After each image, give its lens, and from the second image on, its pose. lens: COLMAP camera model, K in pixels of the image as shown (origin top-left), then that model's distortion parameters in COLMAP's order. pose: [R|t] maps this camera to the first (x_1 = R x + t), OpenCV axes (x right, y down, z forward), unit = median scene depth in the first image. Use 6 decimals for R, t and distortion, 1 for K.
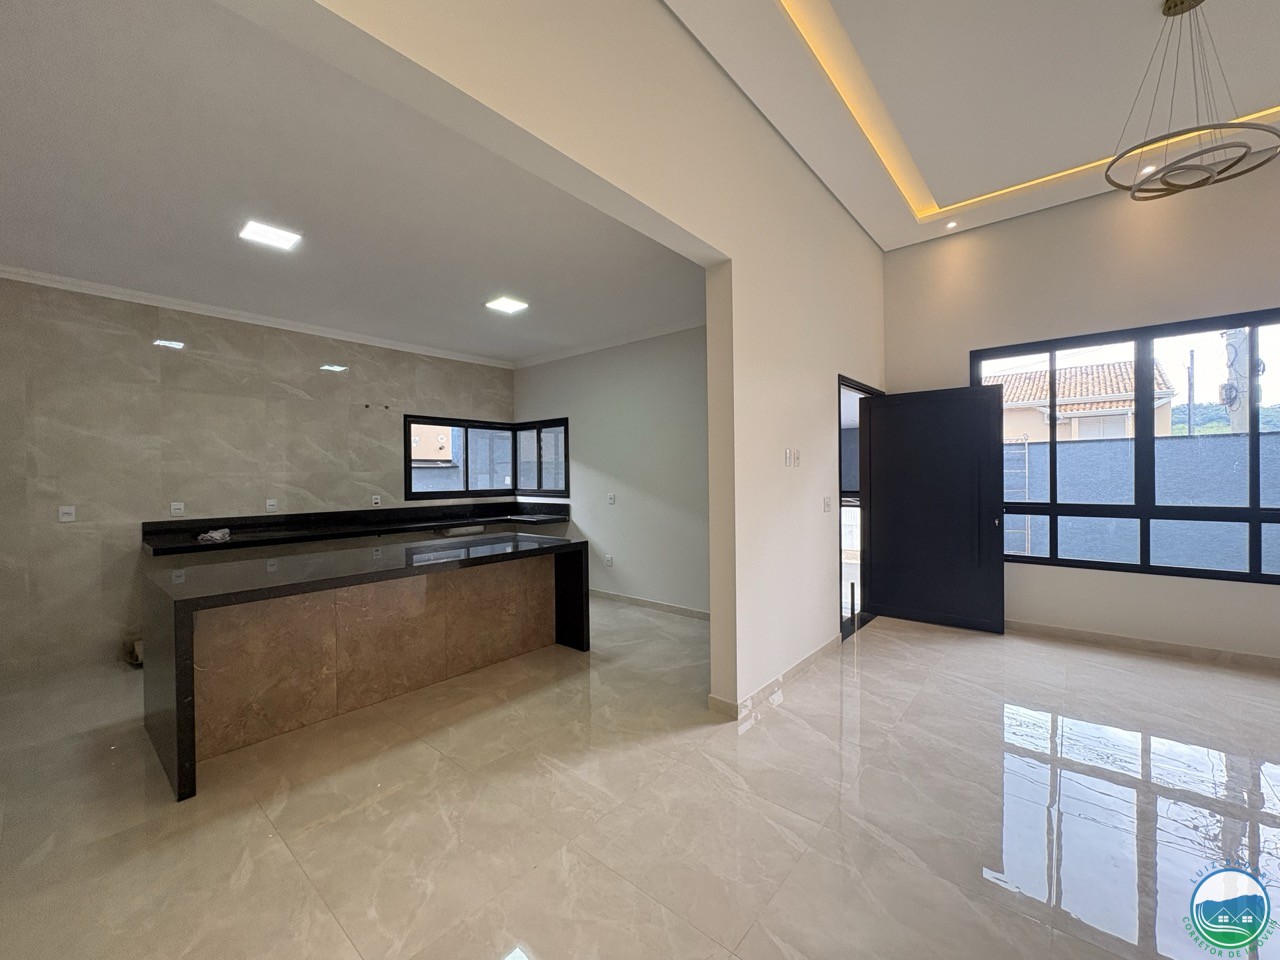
lens RADIAL K [[507.8, 0, 639.5], [0, 507.8, 480.8], [0, 0, 1]] dist [-0.002242, 0.000358]
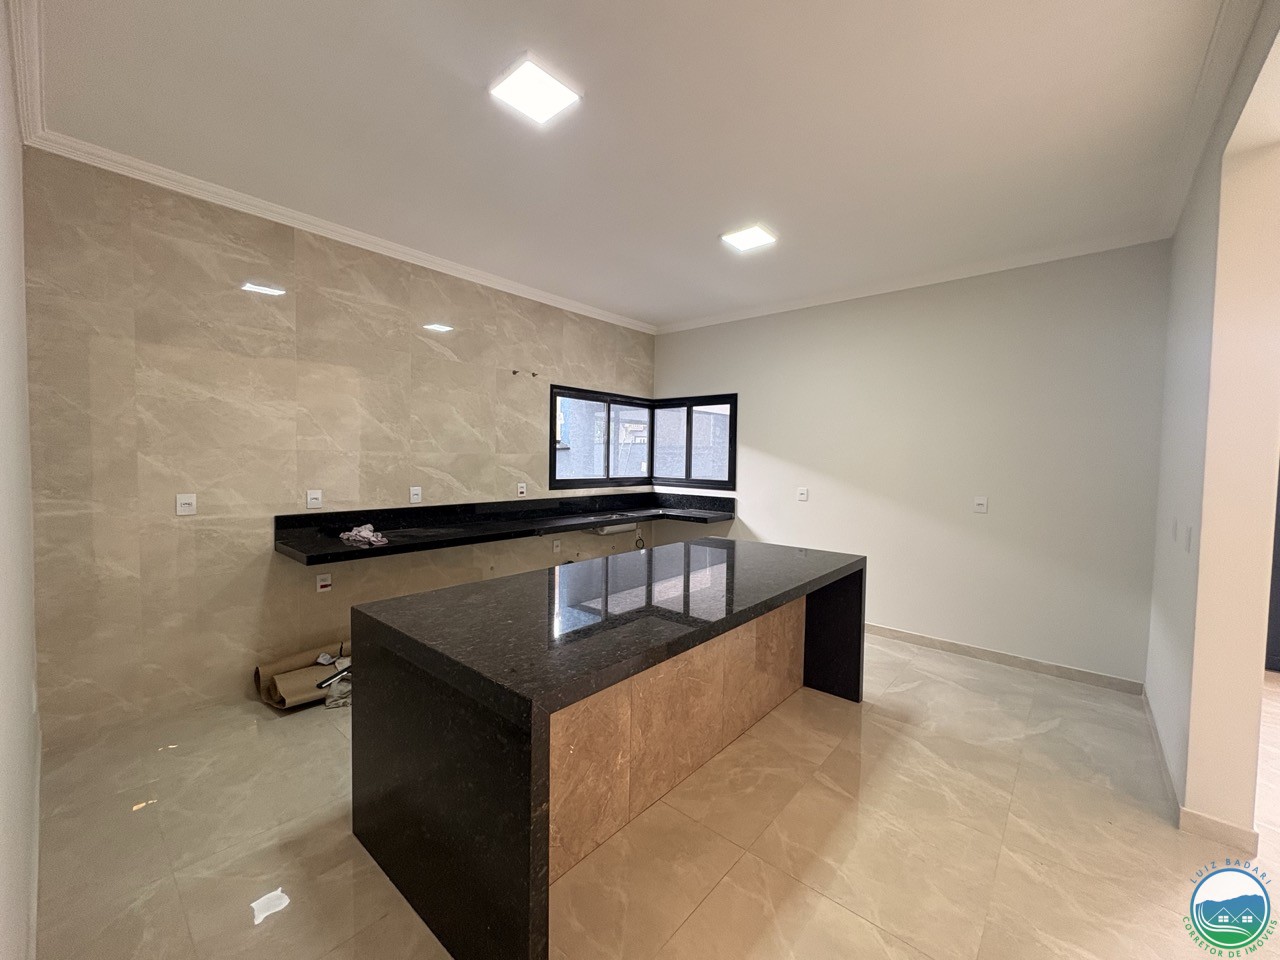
lens RADIAL K [[507.8, 0, 636.0], [0, 507.8, 479.9], [0, 0, 1]] dist [-0.002242, 0.000358]
pose [[0.999599, 0.026336, -0.010434, -0.326510], [-0.025983, 0.999129, 0.032657, -0.007592], [0.011285, -0.032372, 0.999412, 0.188444]]
